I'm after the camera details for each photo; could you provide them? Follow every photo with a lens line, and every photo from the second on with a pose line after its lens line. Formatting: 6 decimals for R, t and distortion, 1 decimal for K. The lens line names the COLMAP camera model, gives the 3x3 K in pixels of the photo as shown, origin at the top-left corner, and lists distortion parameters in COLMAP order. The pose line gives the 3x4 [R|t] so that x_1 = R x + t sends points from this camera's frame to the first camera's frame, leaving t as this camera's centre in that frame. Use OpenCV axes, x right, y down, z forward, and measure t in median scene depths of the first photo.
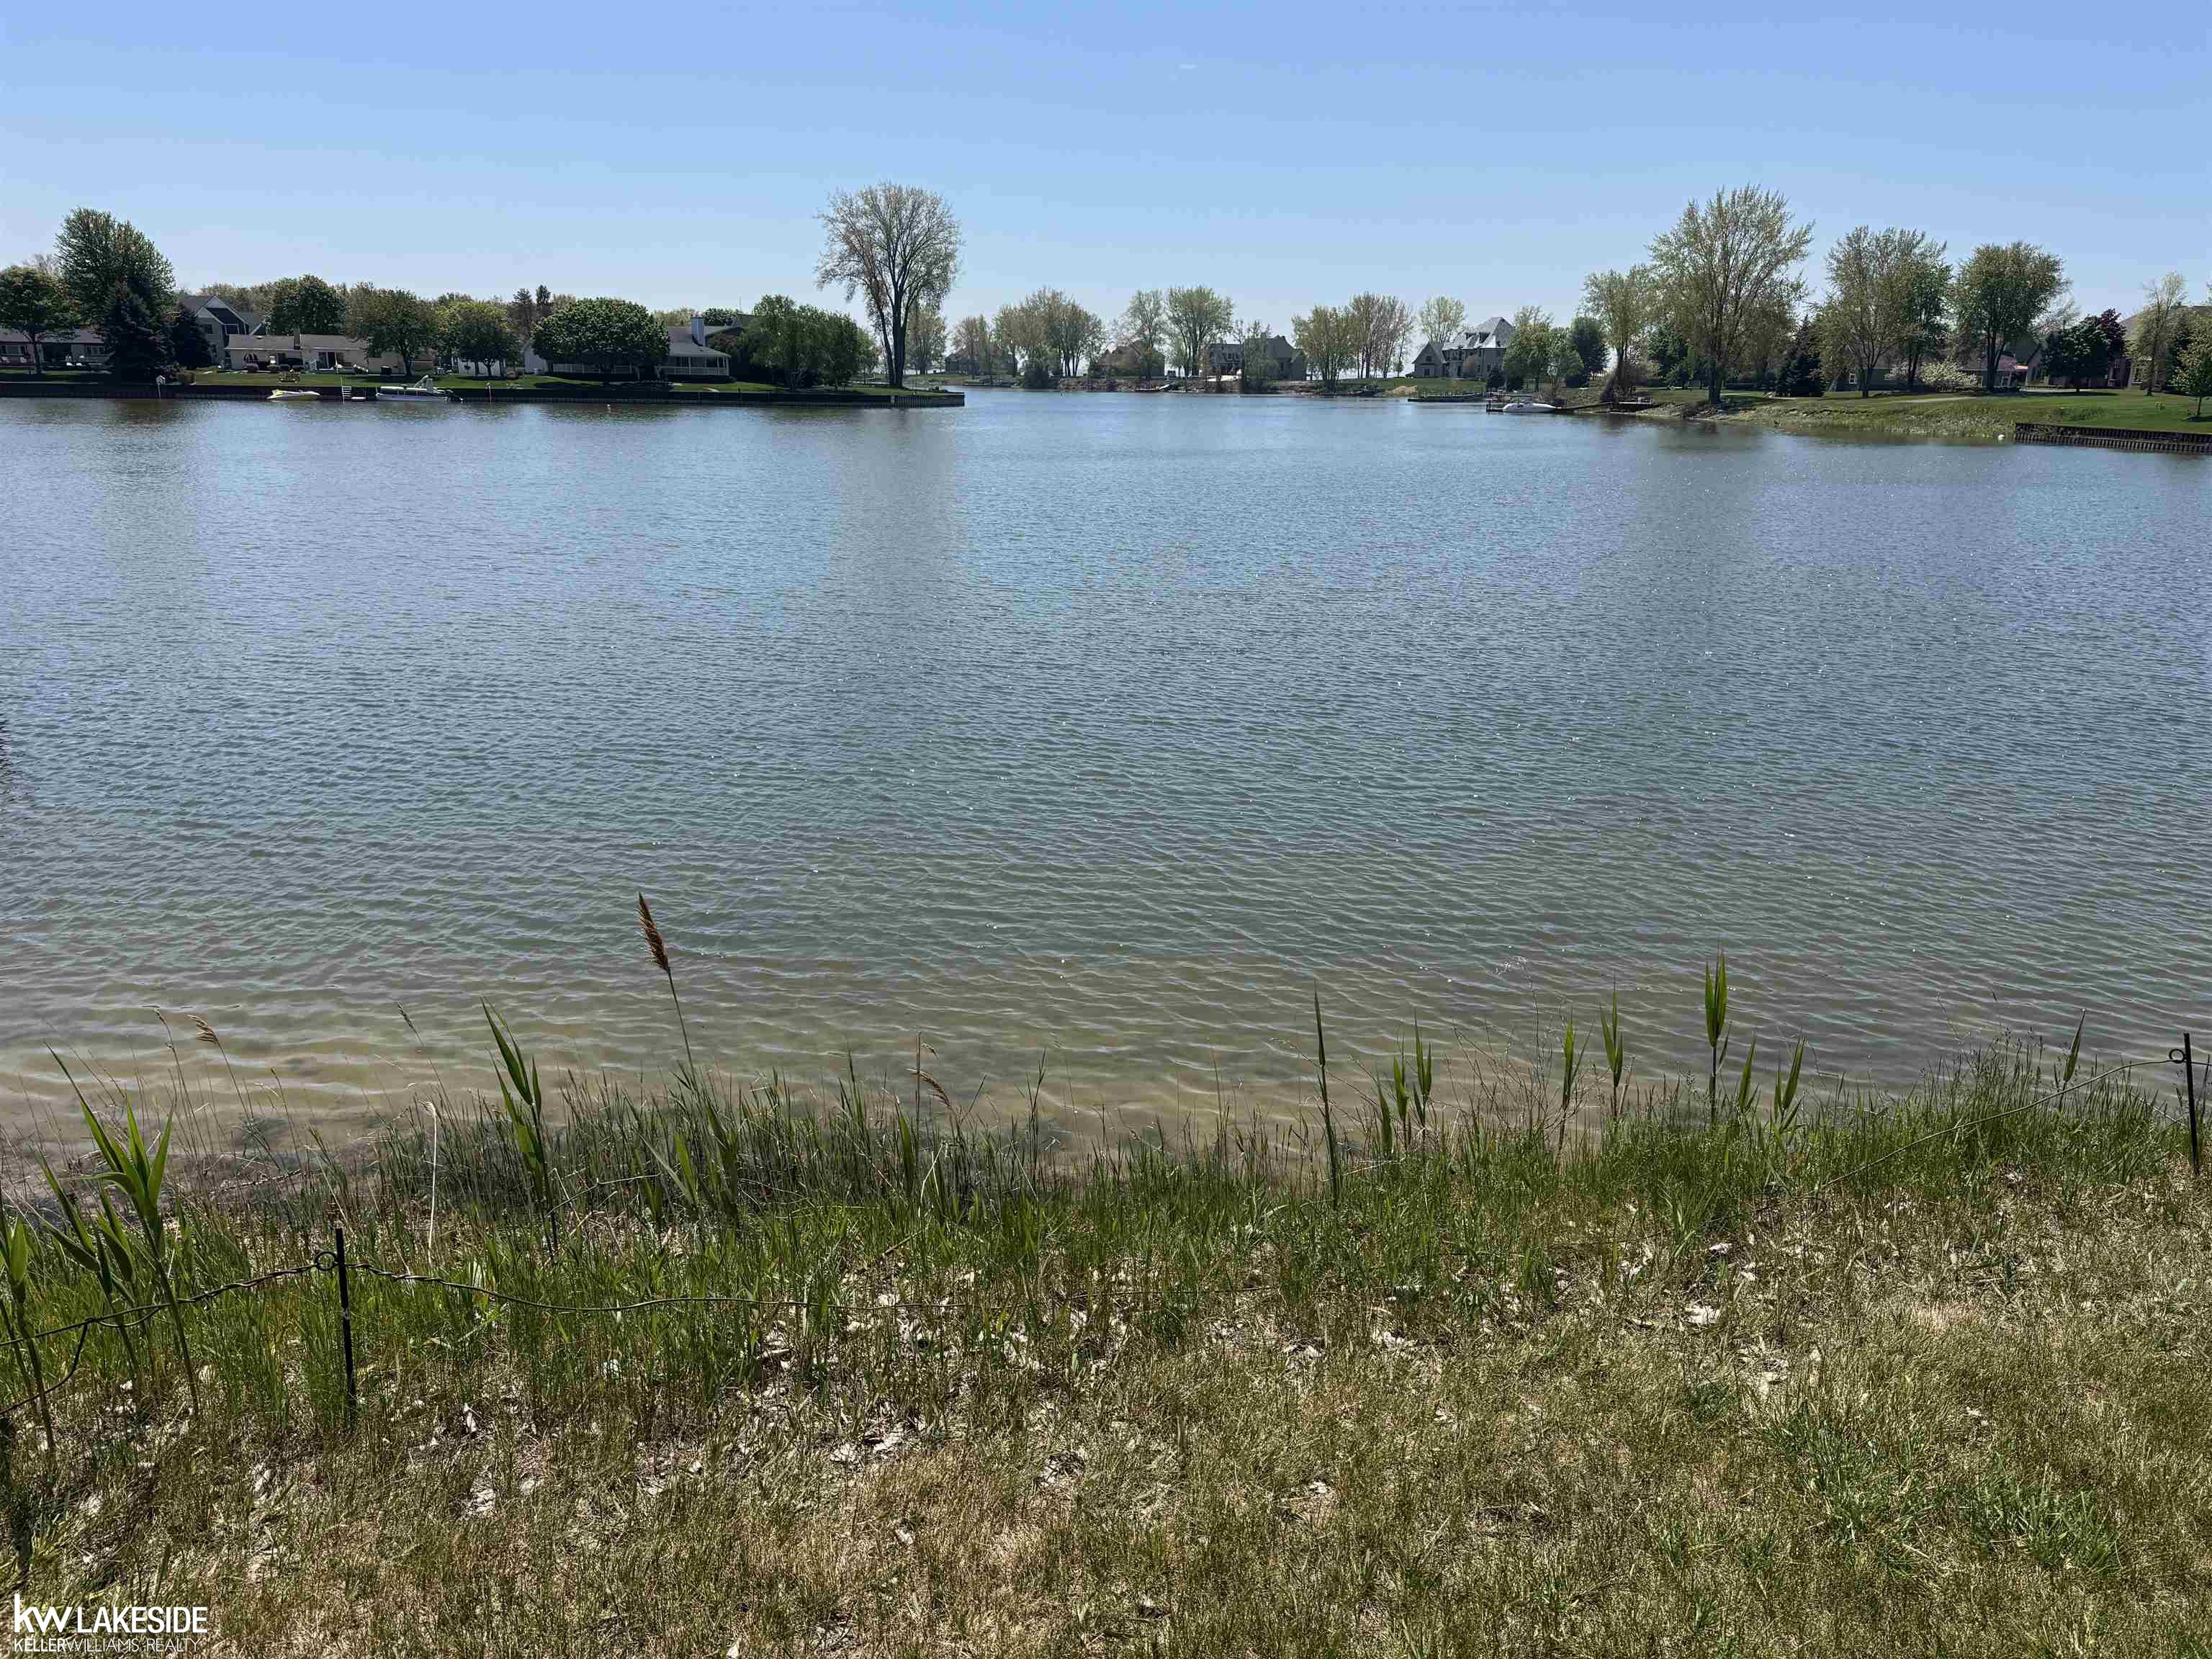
lens RADIAL K [[1558.8, 0, 1112.3], [0, 1558.8, 828.8], [0, 0, 1]] dist [0.034409, -0.000435]
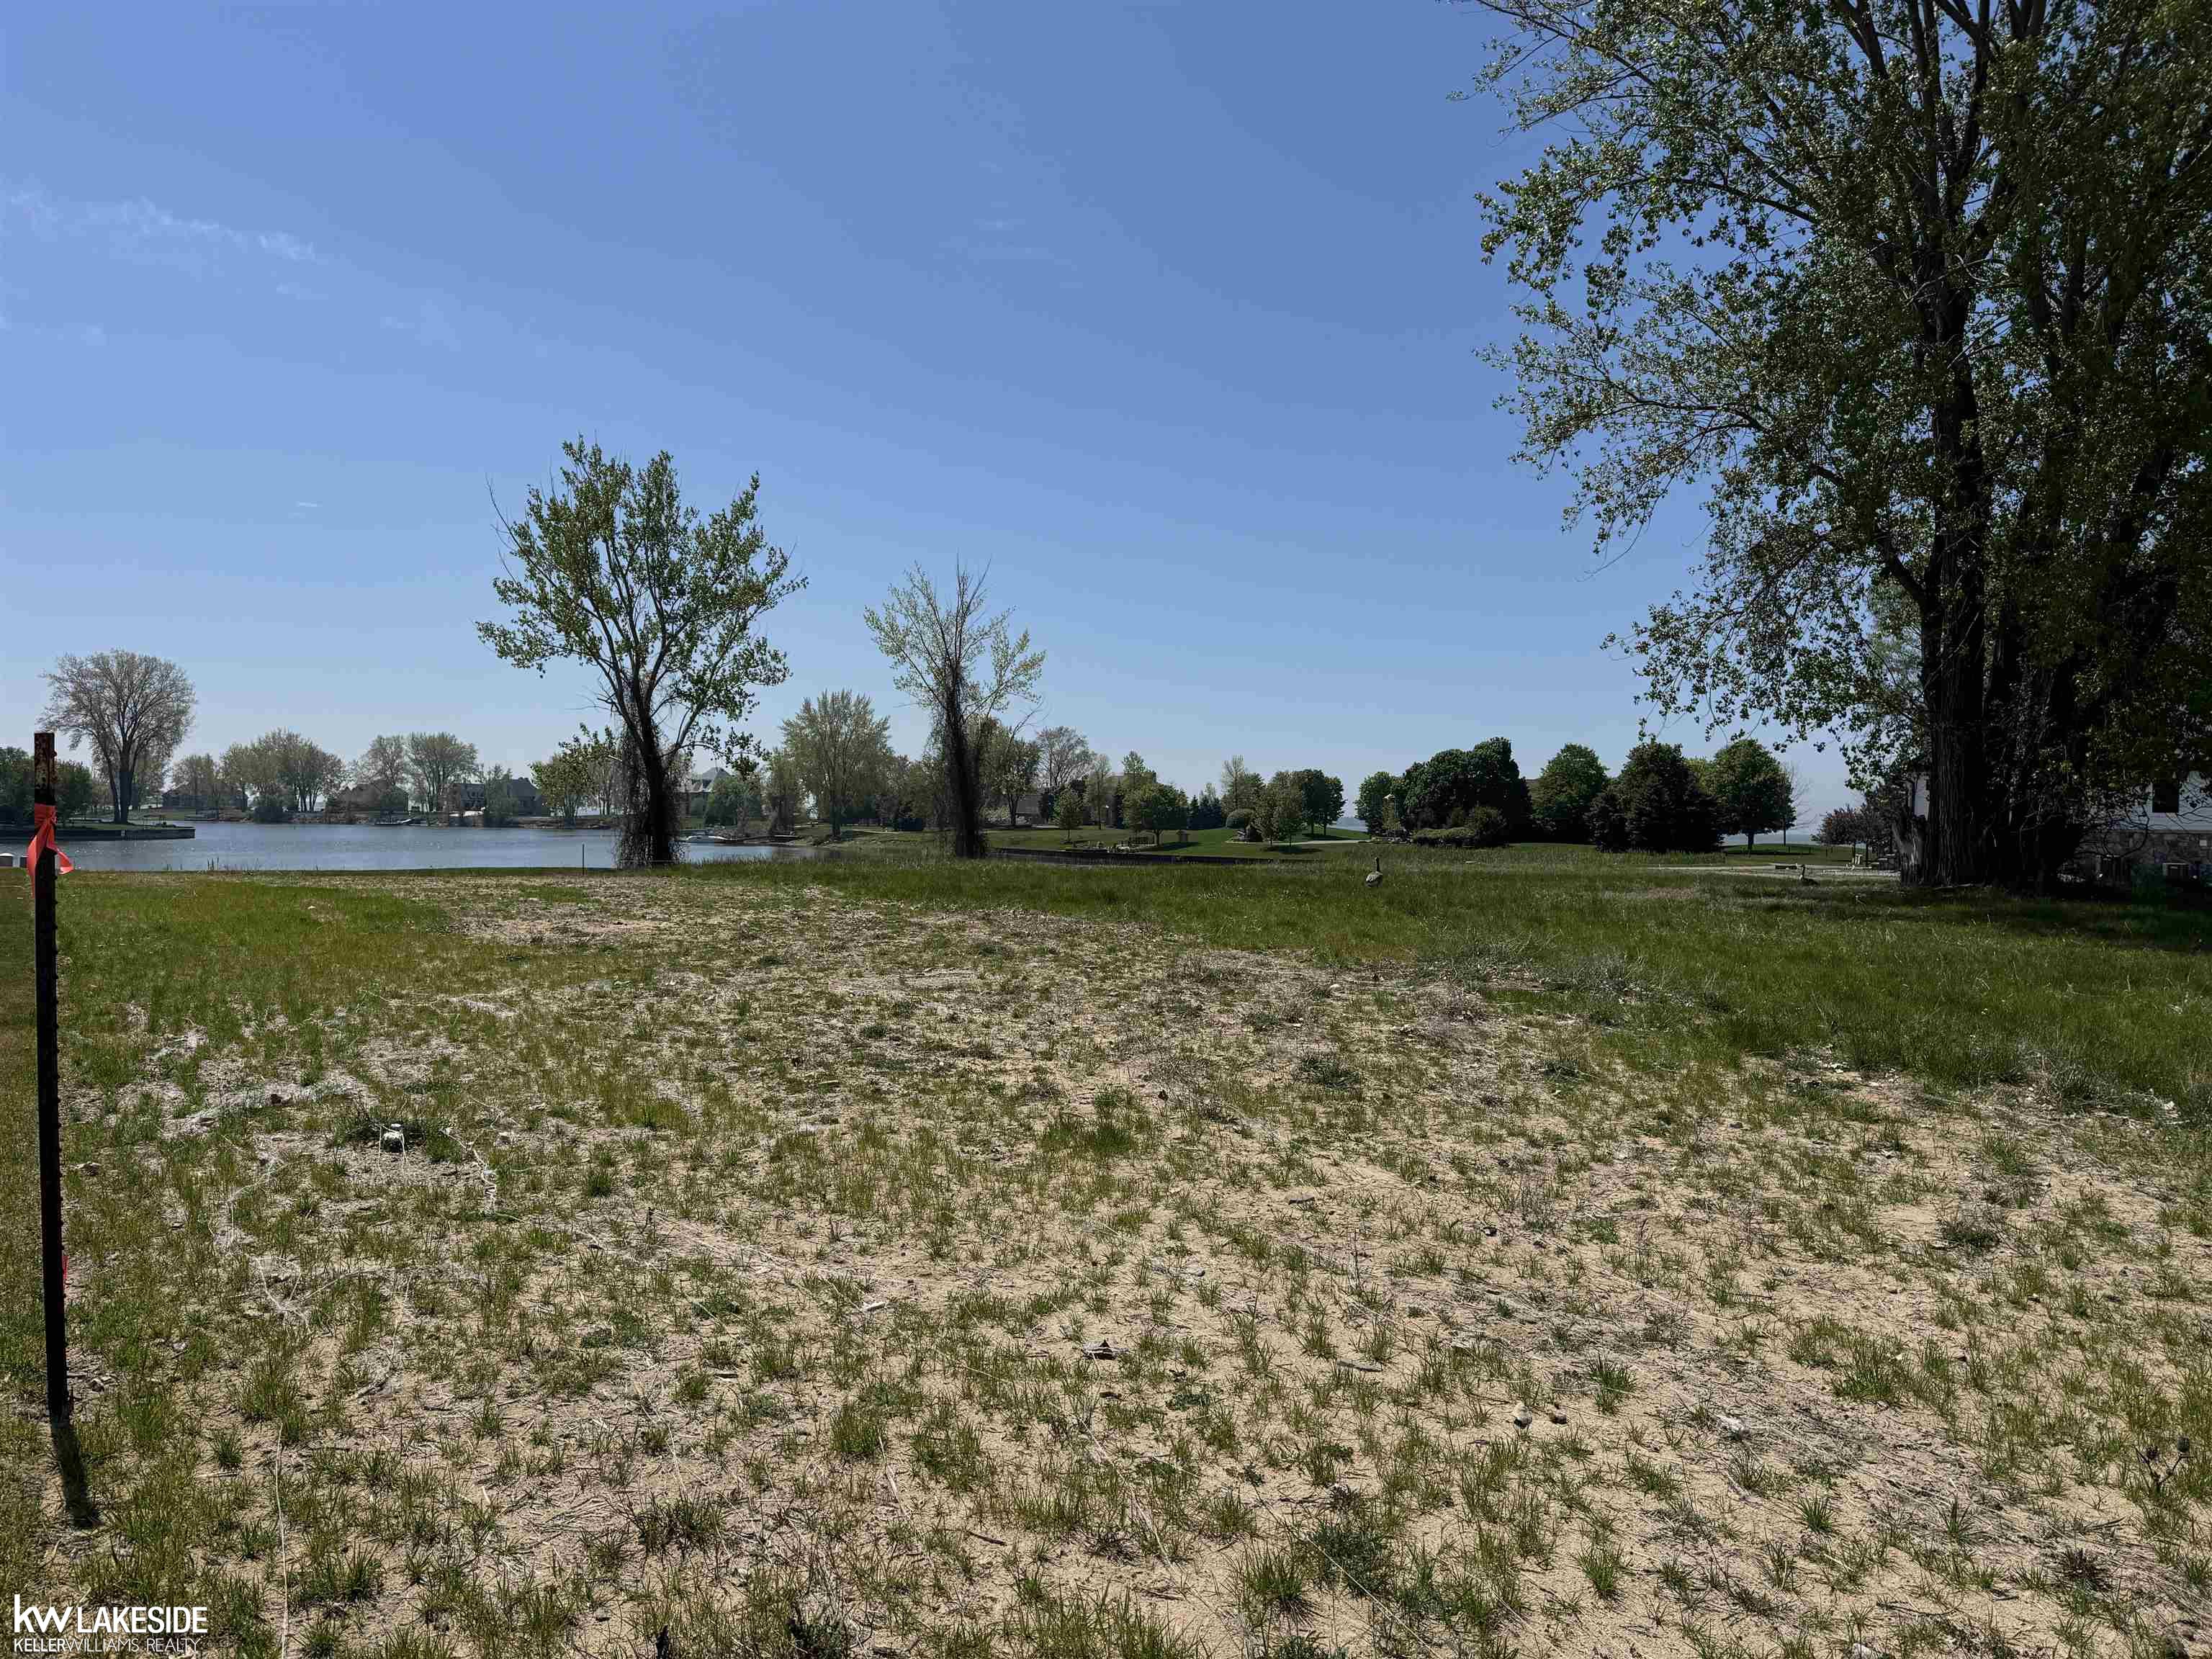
lens RADIAL K [[1558.8, 0, 1103.7], [0, 1558.8, 820.8], [0, 0, 1]] dist [0.034409, -0.000435]
pose [[0.904208, 0.001635, 0.427090, 0.006420], [0.114516, 0.962448, -0.246130, 0.036037], [-0.411454, 0.271461, 0.870066, -0.131158]]
